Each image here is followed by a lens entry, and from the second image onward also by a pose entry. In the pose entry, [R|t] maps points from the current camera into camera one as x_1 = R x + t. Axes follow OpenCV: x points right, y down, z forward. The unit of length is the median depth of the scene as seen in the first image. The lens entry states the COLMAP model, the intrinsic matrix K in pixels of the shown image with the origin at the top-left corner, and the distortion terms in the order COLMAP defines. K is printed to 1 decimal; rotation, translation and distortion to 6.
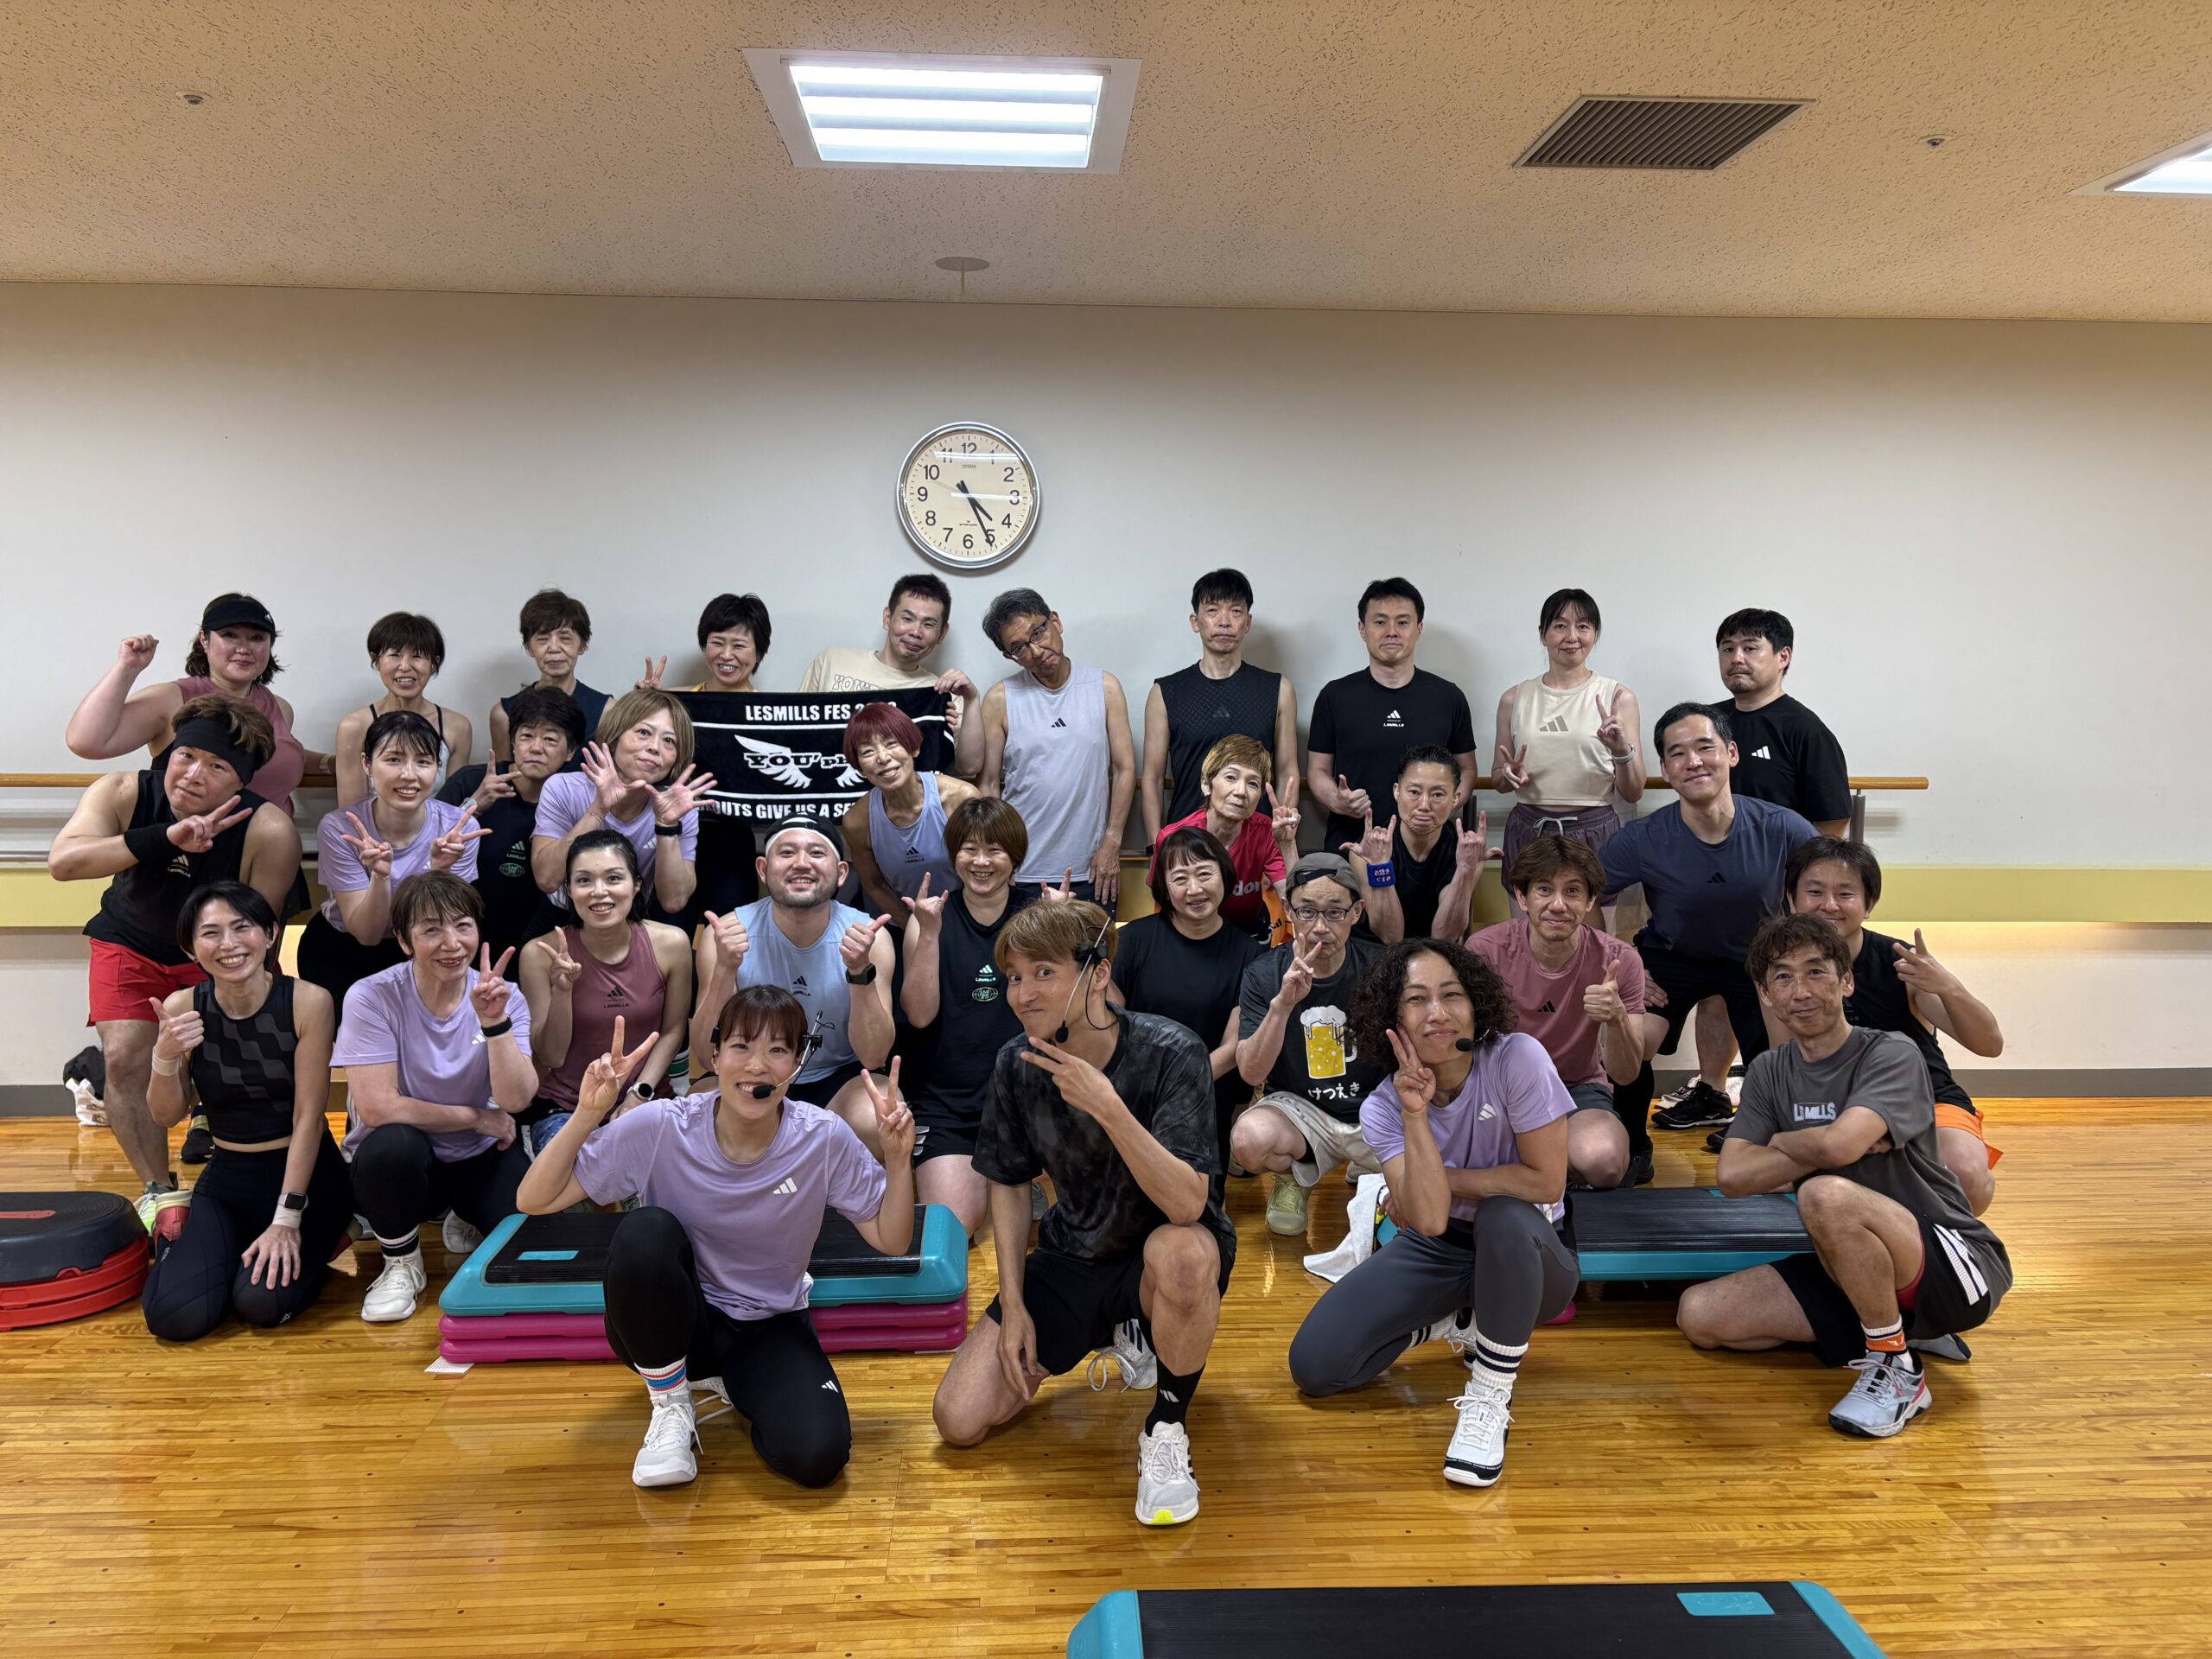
lens RADIAL K [[1652.0, 0, 1103.7], [0, 1652.0, 848.6], [0, 0, 1]] dist [0.075161, -0.079702]
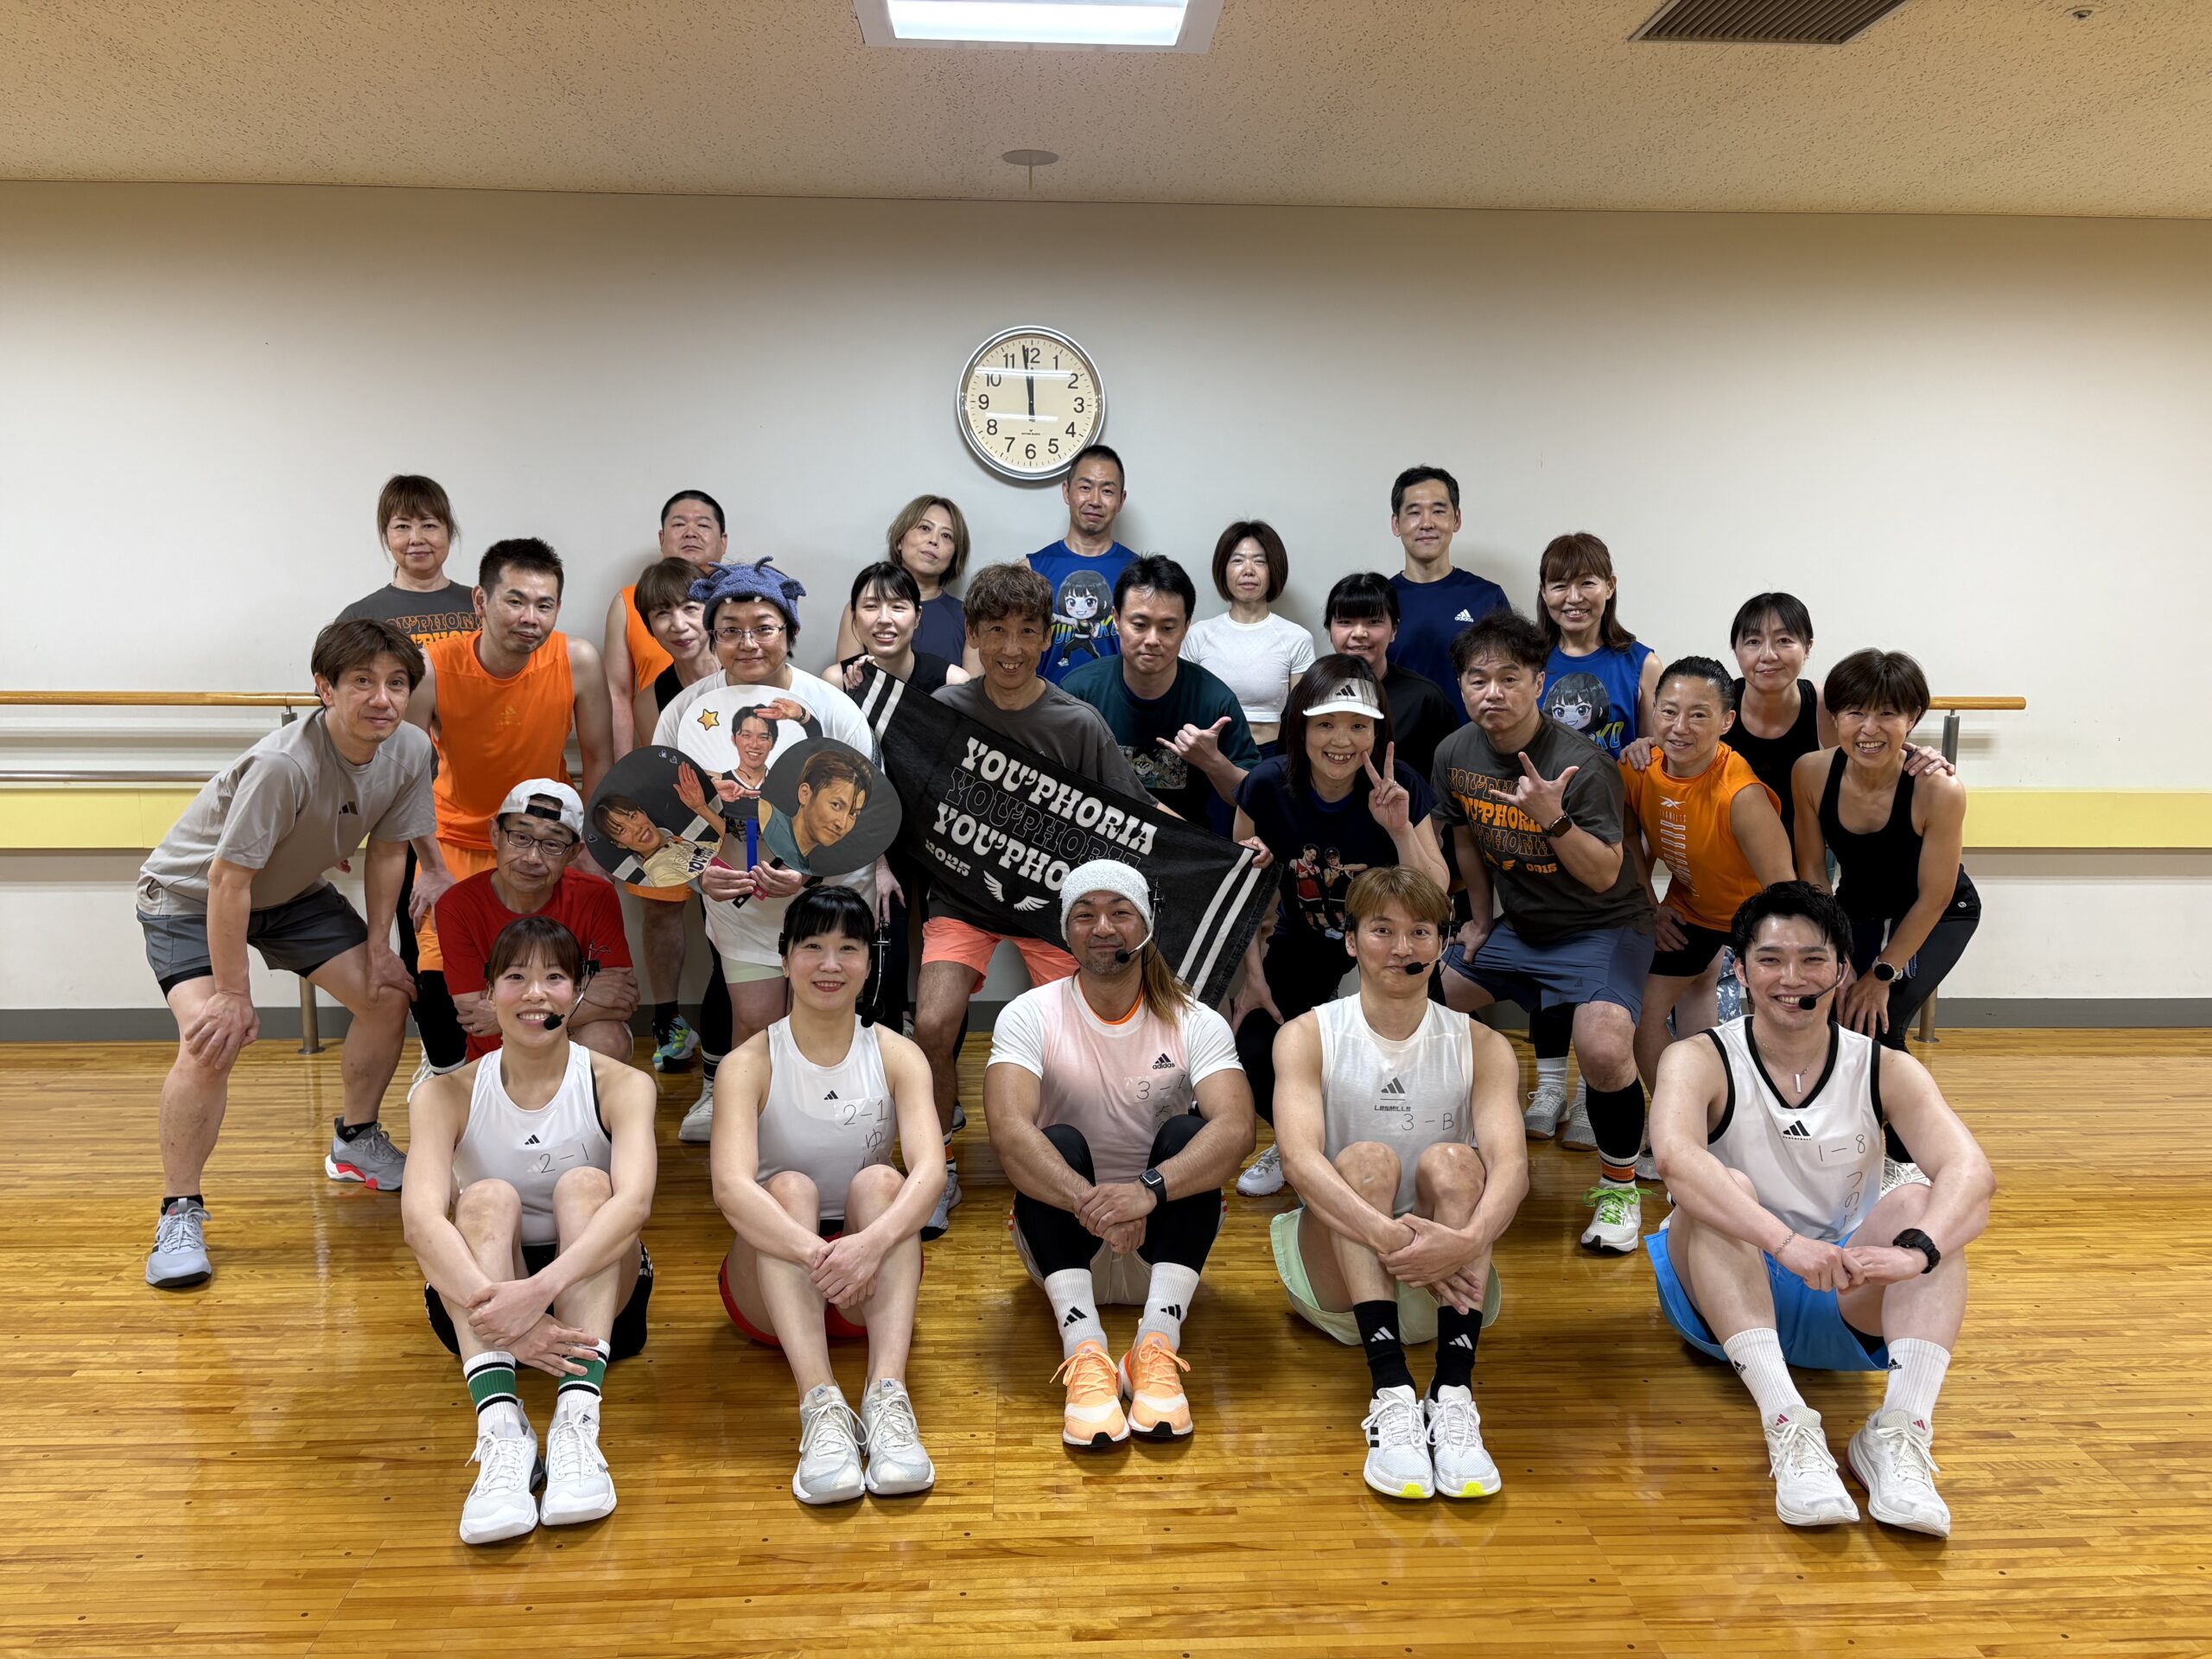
lens RADIAL K [[1656.5, 0, 1104.2], [0, 1656.5, 843.2], [0, 0, 1]] dist [0.069959, -0.073178]
pose [[0.999950, 0.001261, -0.009874, -0.049207], [-0.000885, 0.999276, 0.038046, 0.009436], [0.009915, -0.038035, 0.999227, 0.041625]]
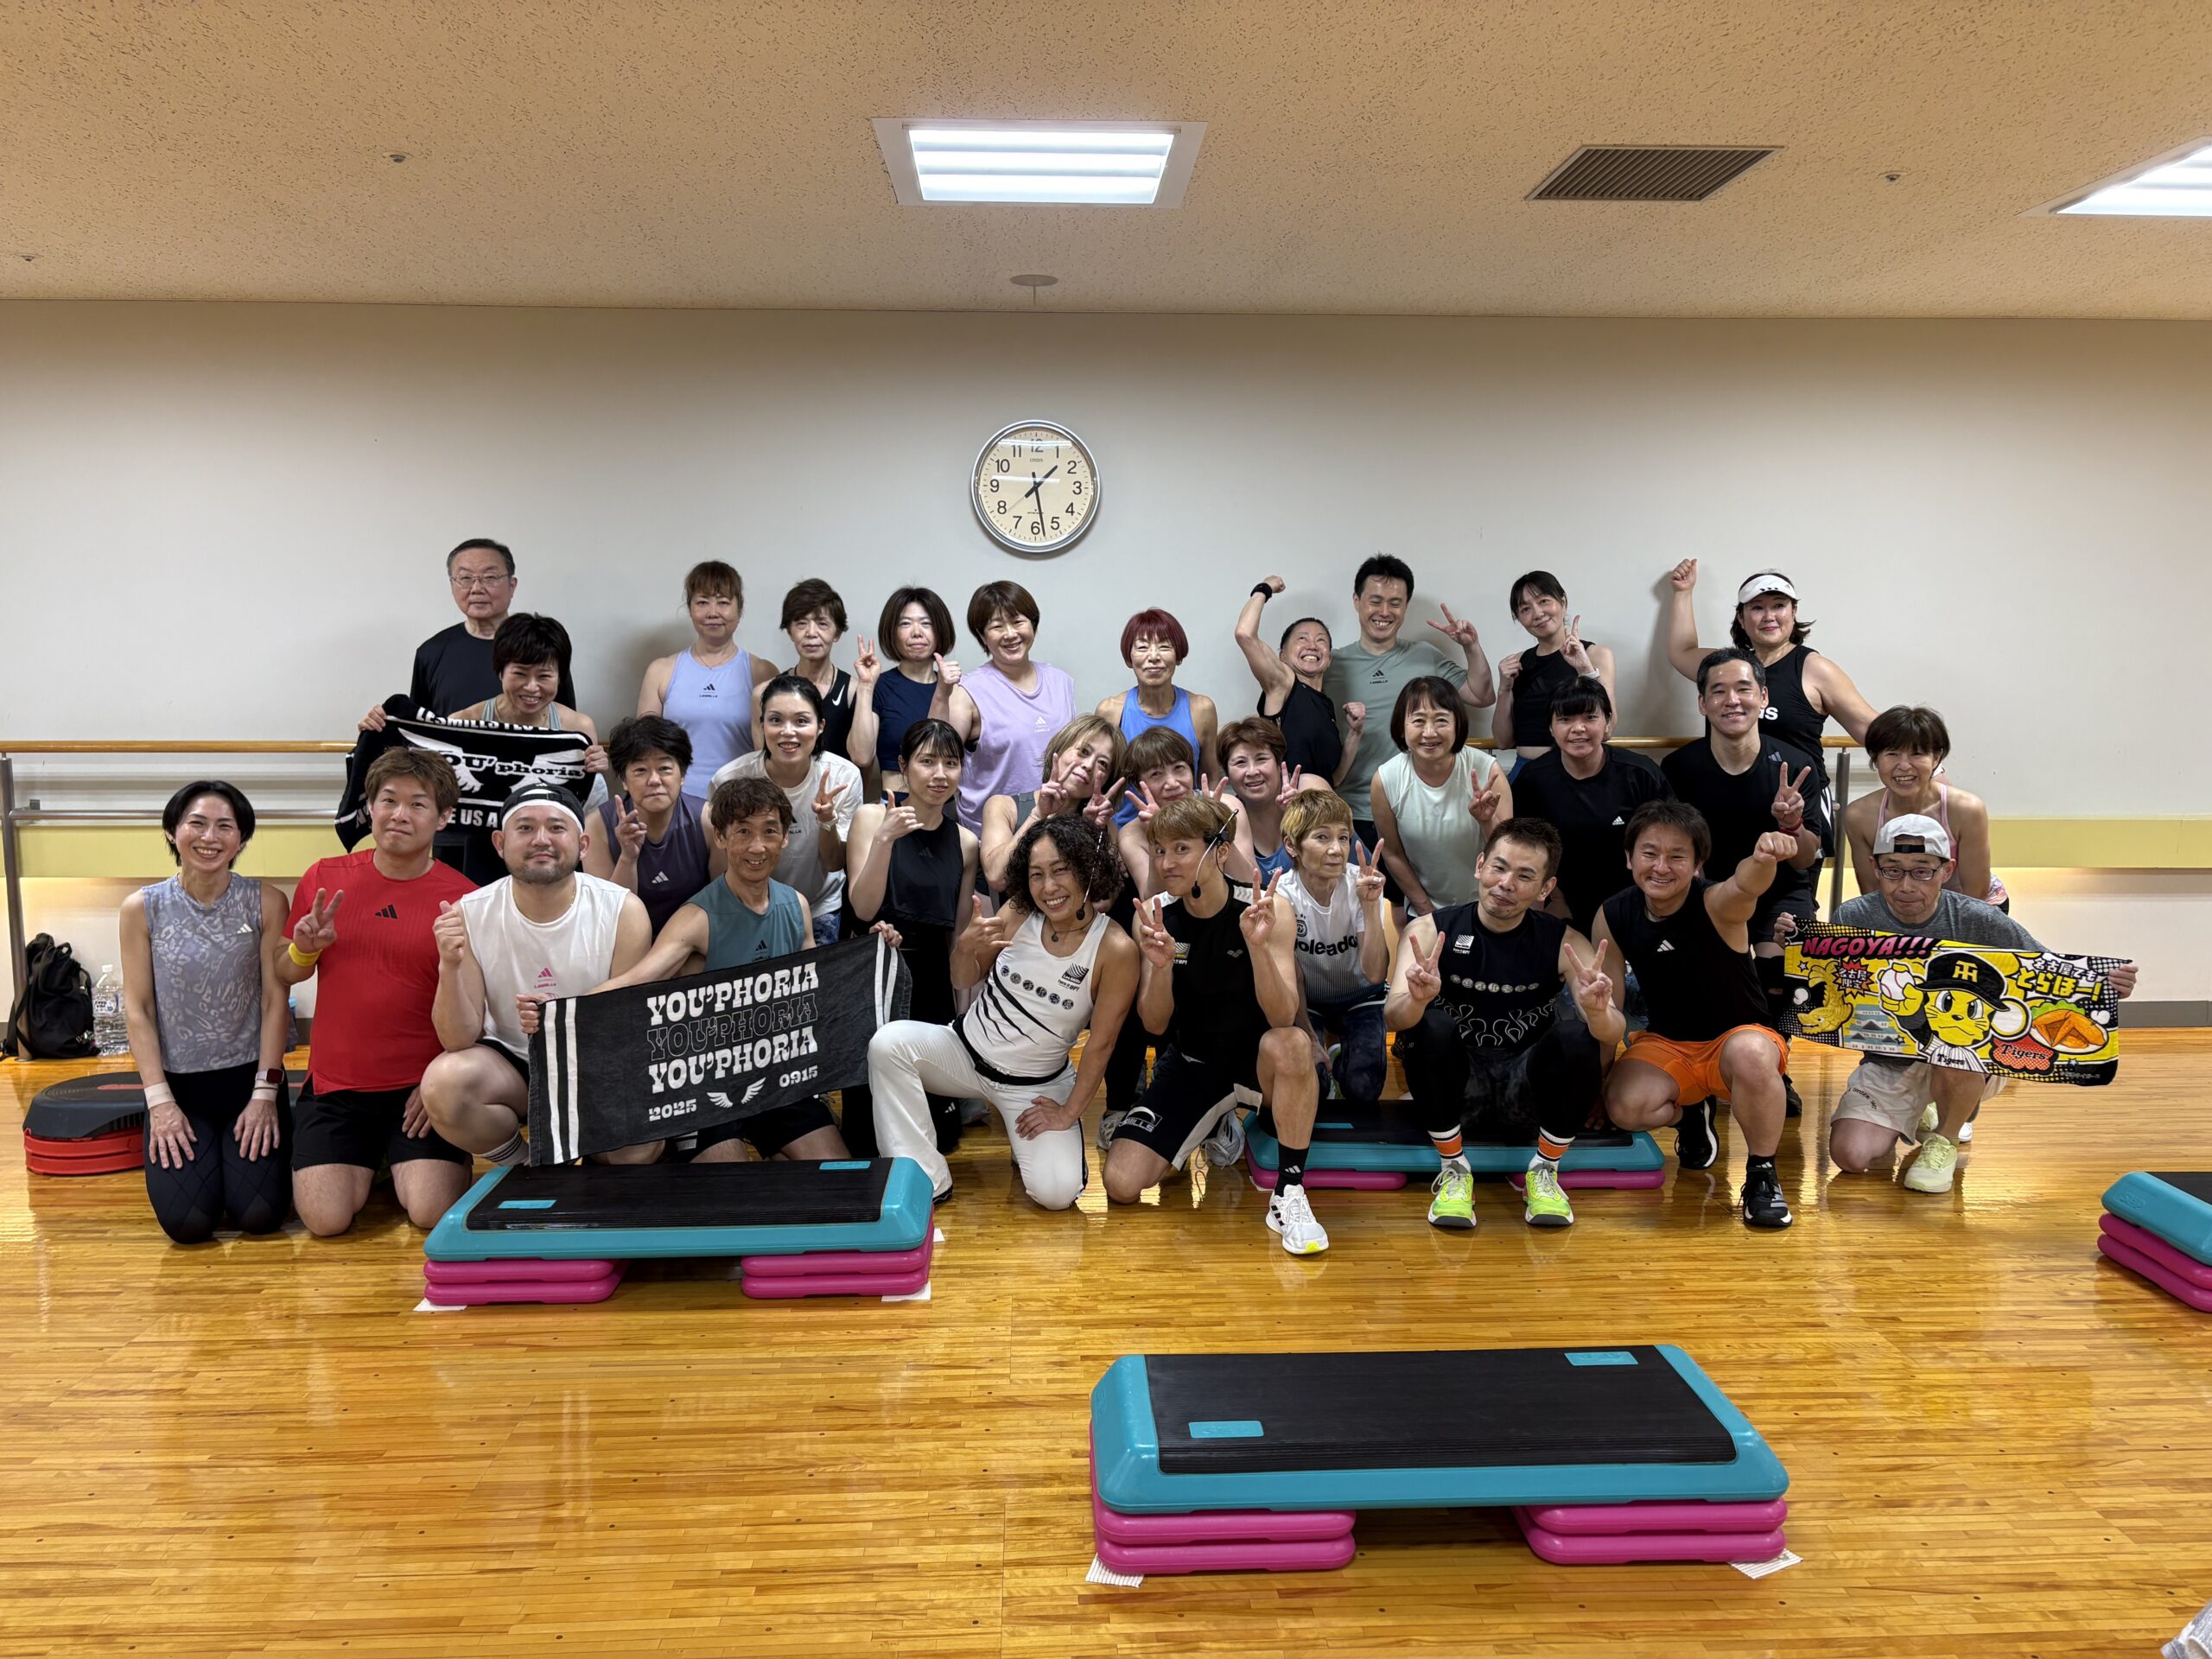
lens RADIAL K [[1652.0, 0, 1103.7], [0, 1652.0, 848.6], [0, 0, 1]] dist [0.075161, -0.079702]
pose [[0.999901, -0.004356, -0.013409, -0.037329], [0.004533, 0.999902, 0.013238, 0.025328], [0.013350, -0.013297, 0.999822, -0.188623]]
